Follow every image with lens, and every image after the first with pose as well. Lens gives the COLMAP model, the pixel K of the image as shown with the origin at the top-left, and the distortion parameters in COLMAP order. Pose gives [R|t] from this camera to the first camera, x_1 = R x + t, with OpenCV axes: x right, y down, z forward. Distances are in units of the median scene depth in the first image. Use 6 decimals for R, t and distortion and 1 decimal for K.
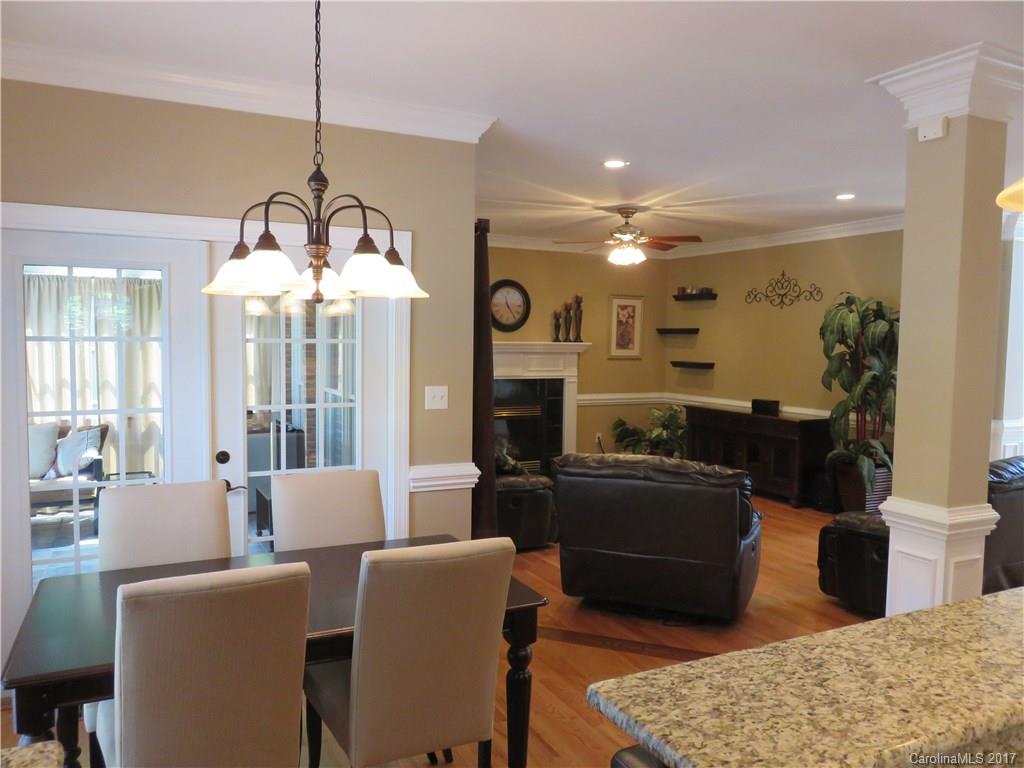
lens RADIAL K [[762.7, 0, 511.1], [0, 762.7, 383.4], [0, 0, 1]] dist [0.053126, -0.000432]
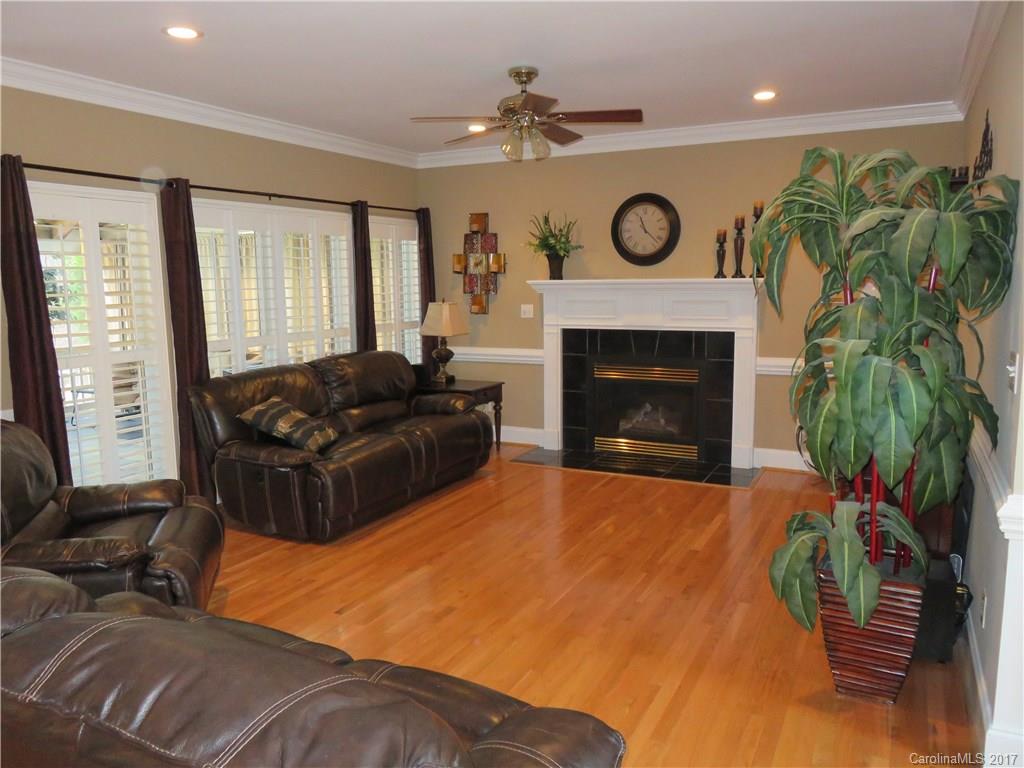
lens RADIAL K [[762.7, 0, 511.9], [0, 762.7, 384.4], [0, 0, 1]] dist [0.053126, -0.000432]
pose [[0.598938, 0.101472, -0.794340, 0.501246], [-0.042790, 0.994578, 0.094787, -0.016651], [0.799651, -0.022781, 0.600033, 0.439394]]
